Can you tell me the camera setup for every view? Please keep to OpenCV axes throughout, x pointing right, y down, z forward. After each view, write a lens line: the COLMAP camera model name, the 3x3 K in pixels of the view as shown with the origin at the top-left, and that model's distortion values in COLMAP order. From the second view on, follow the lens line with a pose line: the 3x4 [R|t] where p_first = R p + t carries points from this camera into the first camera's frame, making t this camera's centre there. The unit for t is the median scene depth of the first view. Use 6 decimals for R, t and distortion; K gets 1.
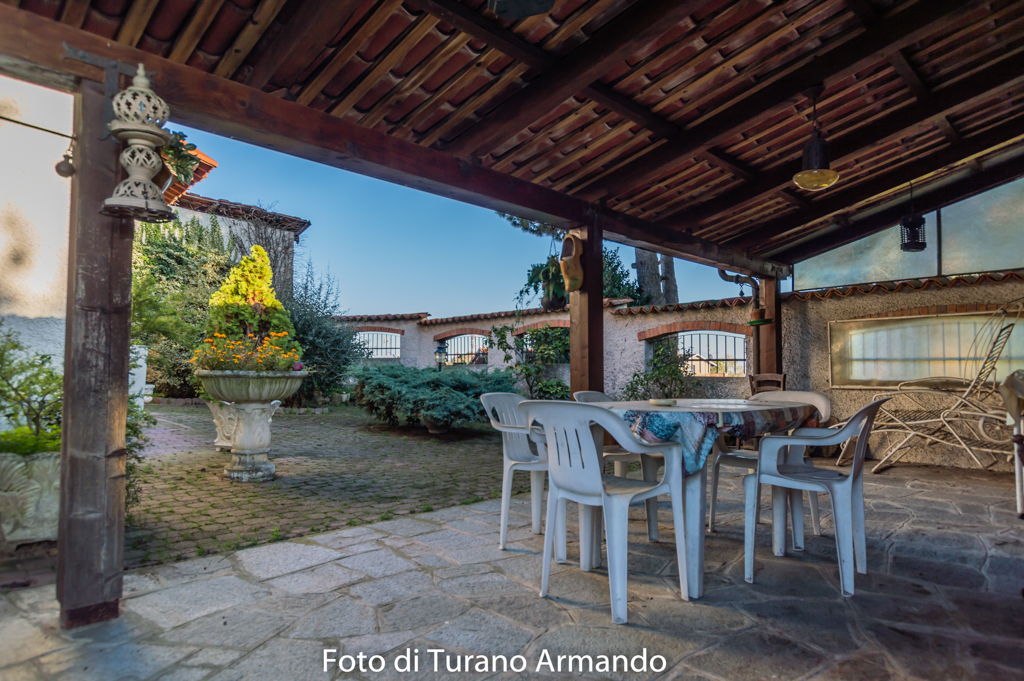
lens RADIAL K [[638.5, 0, 512.2], [0, 638.5, 340.0], [0, 0, 1]] dist [-0.008790, -0.002187]
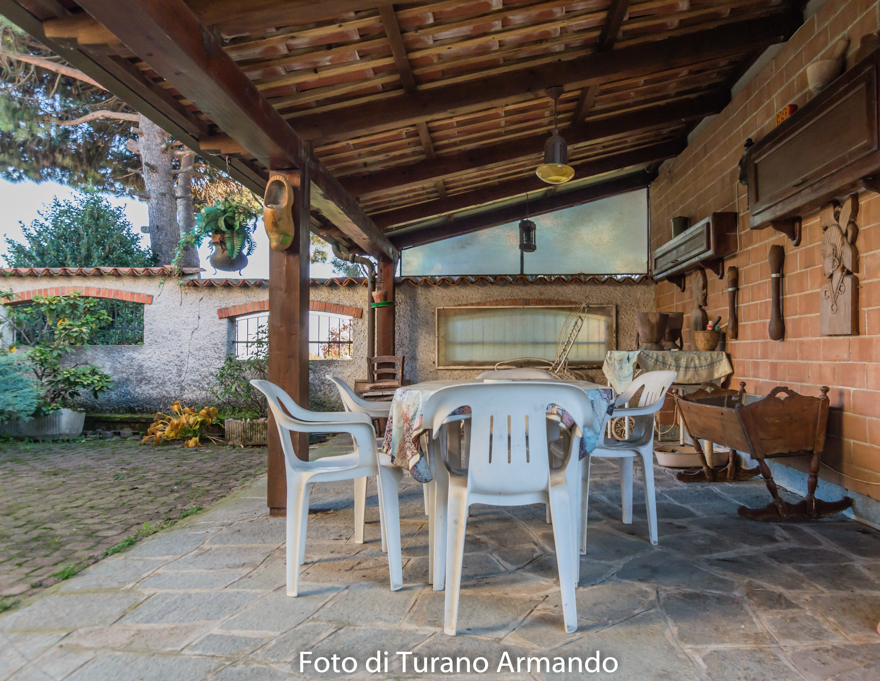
lens RADIAL K [[635.3, 0, 440.1], [0, 635.3, 343.3], [0, 0, 1]] dist [-0.007963, 0.001713]
pose [[0.657897, 0.013948, 0.752978, -0.369291], [-0.031047, 0.999481, 0.008613, 0.026487], [-0.752467, -0.029044, 0.657989, 0.341271]]
